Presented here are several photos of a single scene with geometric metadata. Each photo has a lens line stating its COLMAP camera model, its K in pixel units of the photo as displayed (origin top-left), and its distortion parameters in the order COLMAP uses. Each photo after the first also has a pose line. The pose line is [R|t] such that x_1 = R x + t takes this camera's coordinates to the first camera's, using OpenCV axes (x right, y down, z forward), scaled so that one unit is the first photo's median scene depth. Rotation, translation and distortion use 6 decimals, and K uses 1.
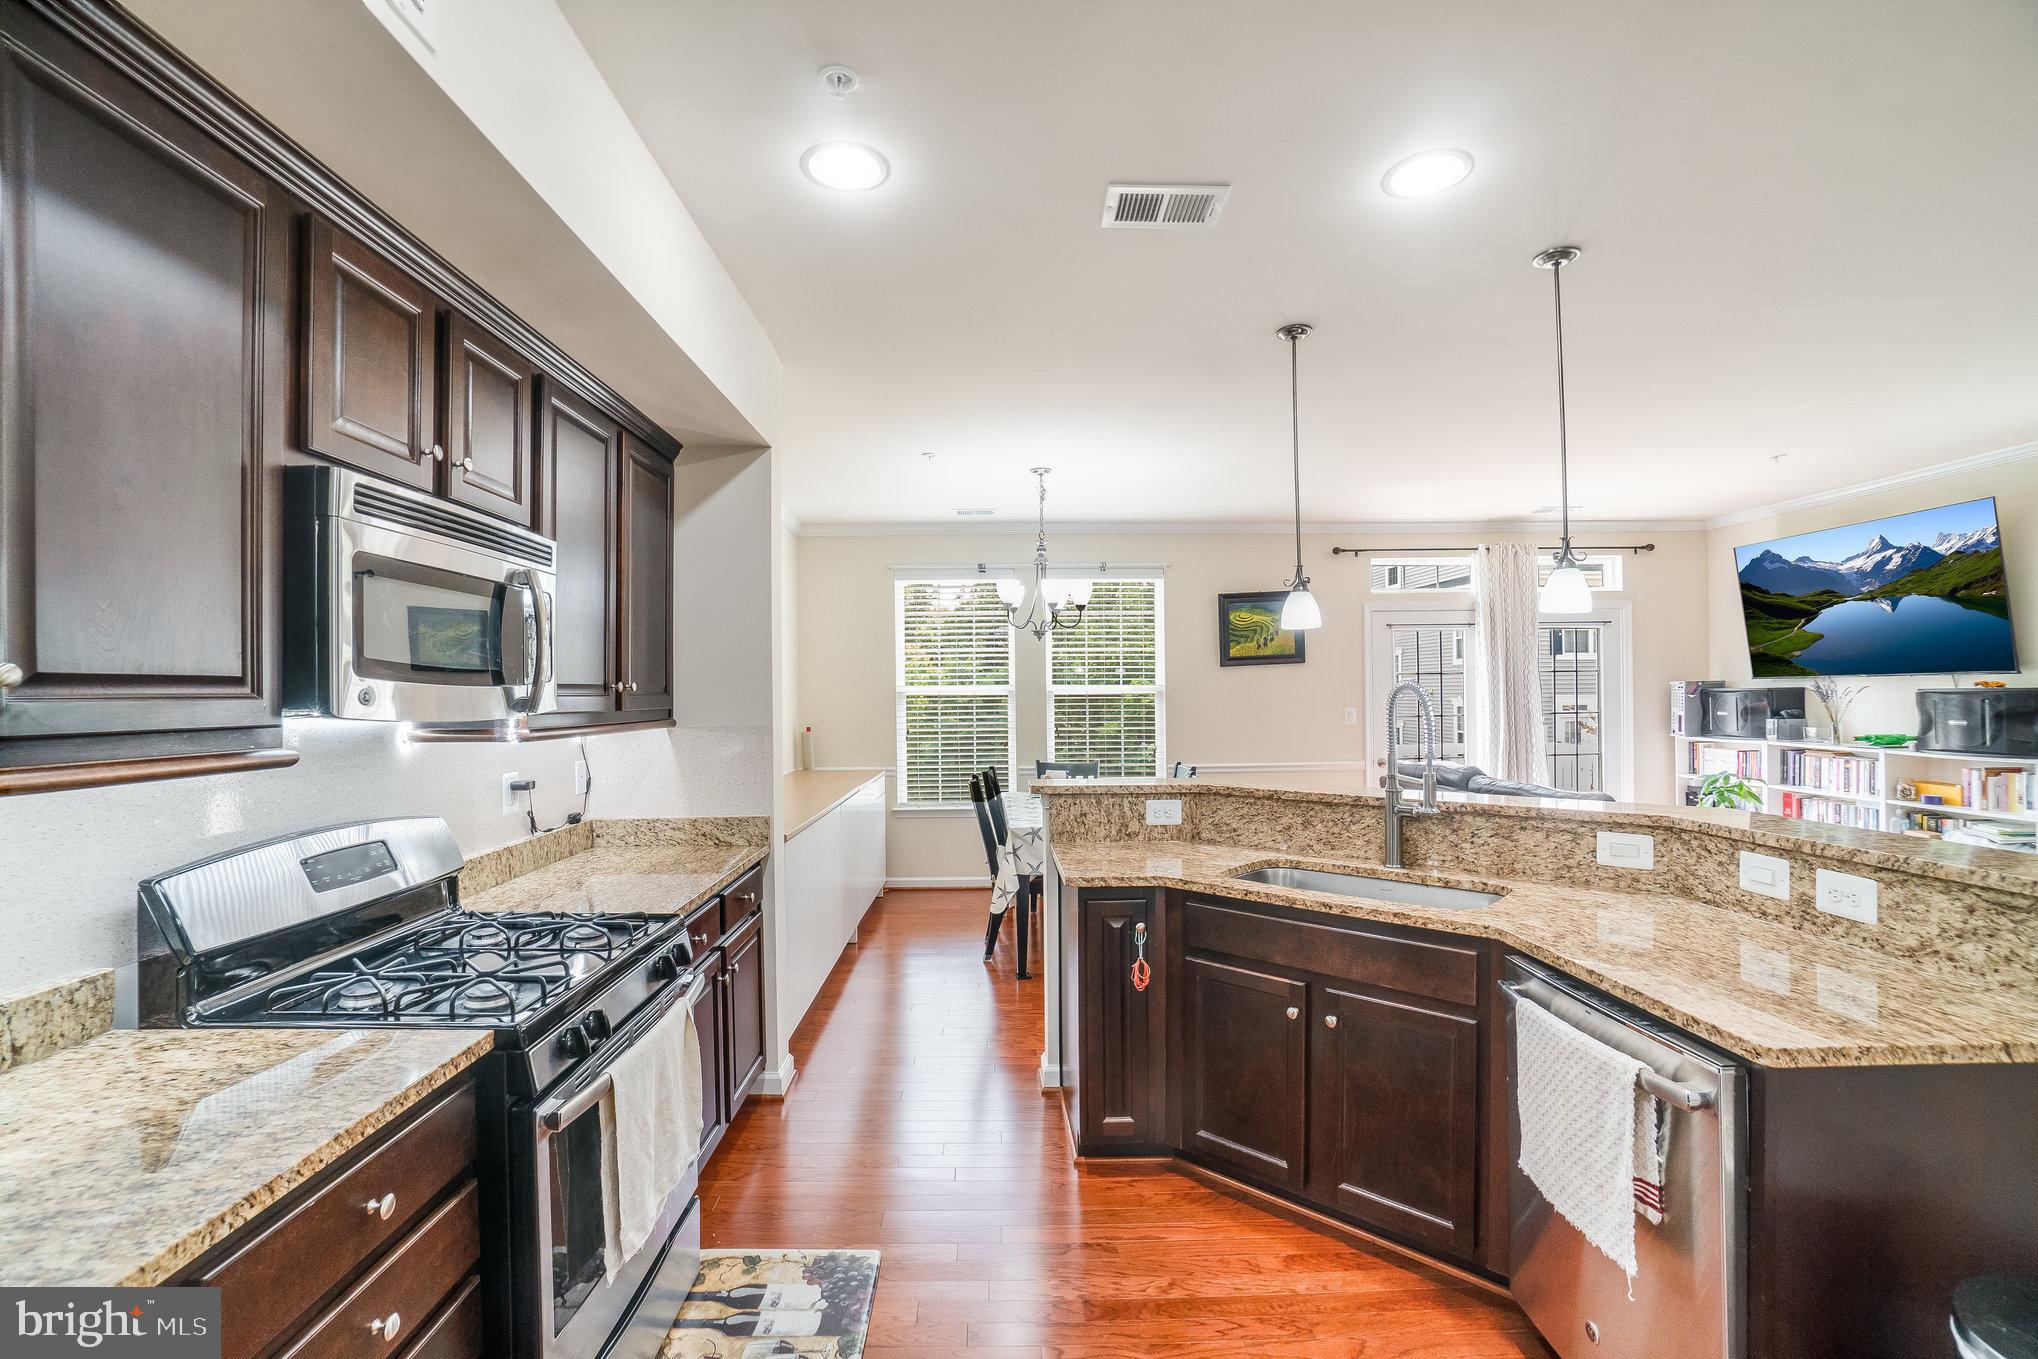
lens RADIAL K [[913.4, 0, 1018.8], [0, 913.4, 695.7], [0, 0, 1]] dist [-0.039082, 0.015545]
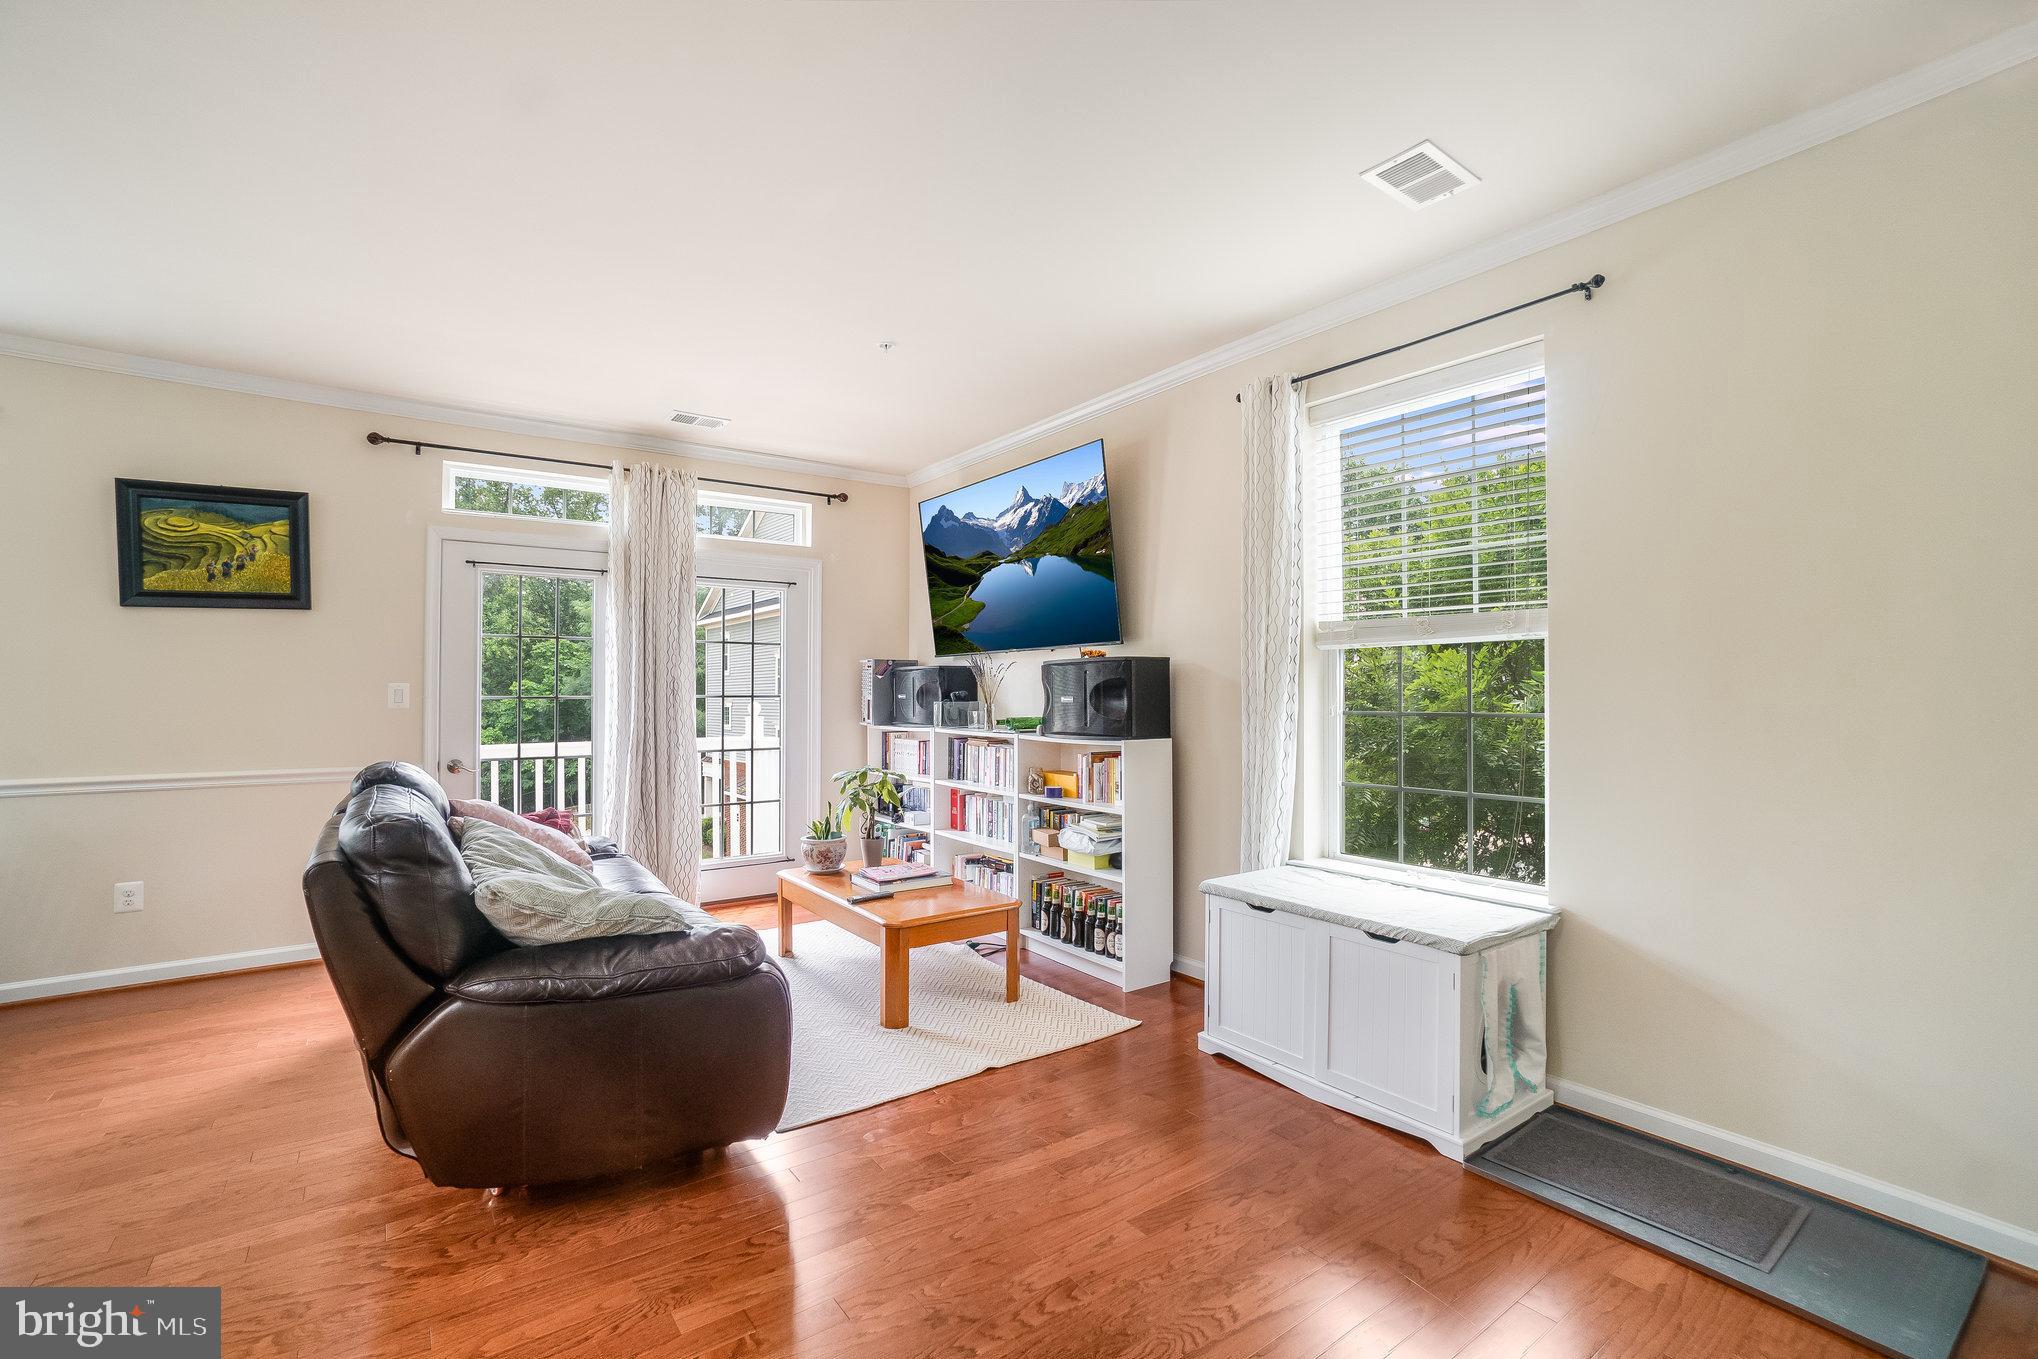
lens RADIAL K [[913.4, 0, 1005.3], [0, 913.4, 660.8], [0, 0, 1]] dist [-0.039082, 0.015545]
pose [[0.830643, 0.034271, 0.555749, 0.524168], [-0.007651, 0.998712, -0.050152, 0.037947], [-0.556752, 0.037407, 0.829836, 0.317484]]
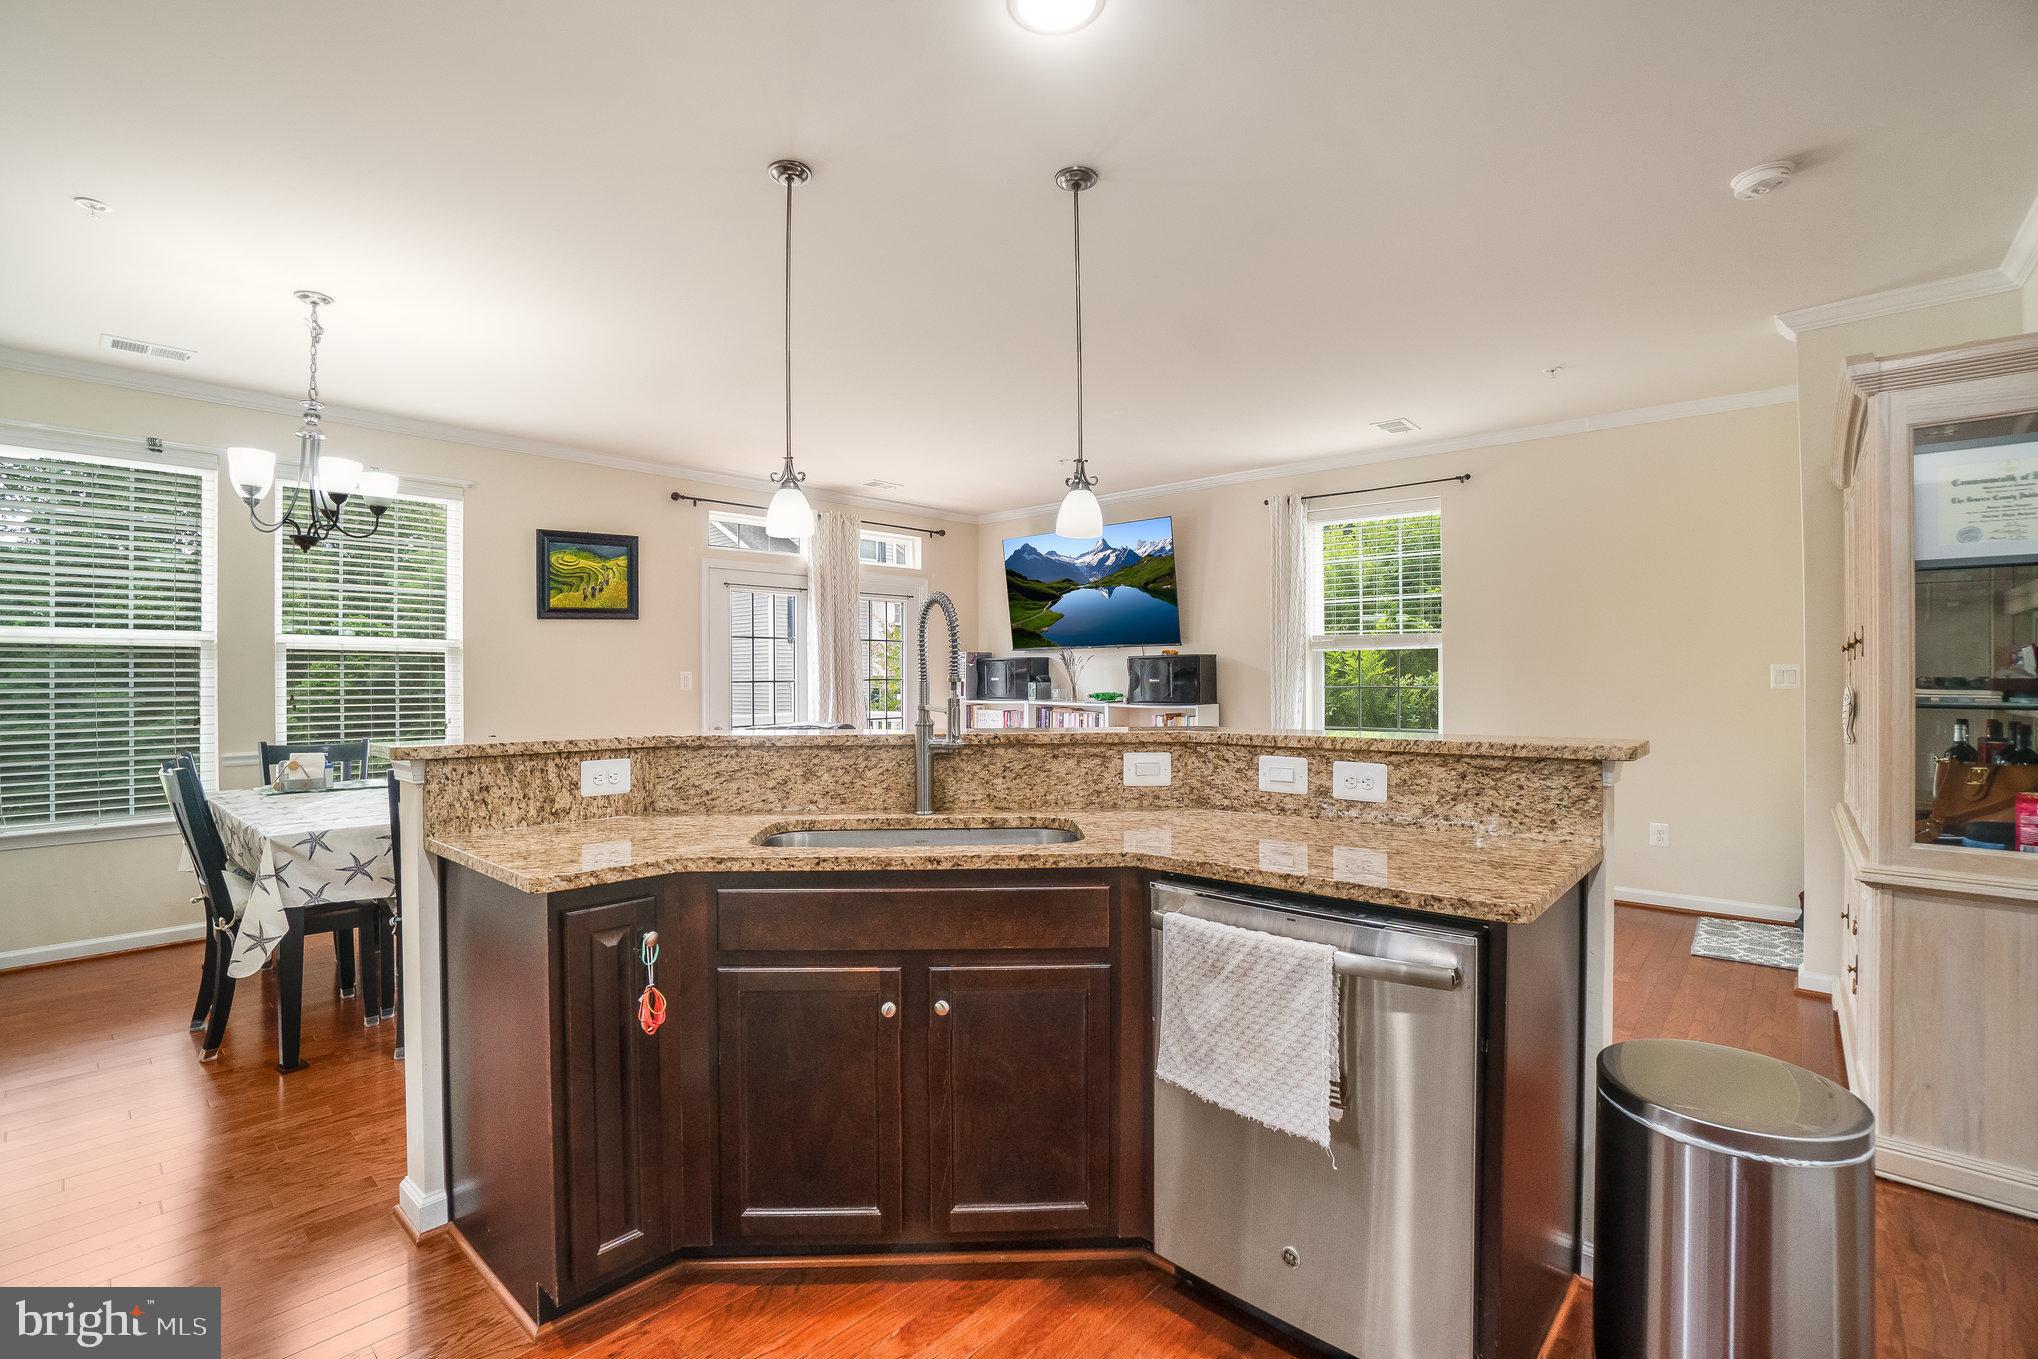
lens RADIAL K [[913.4, 0, 1006.5], [0, 913.4, 674.3], [0, 0, 1]] dist [-0.039082, 0.015545]
pose [[0.700235, 0.009083, 0.713855, -0.087941], [-0.000083, 0.999920, -0.012642, 0.038868], [-0.713913, 0.008794, 0.700179, 0.194215]]
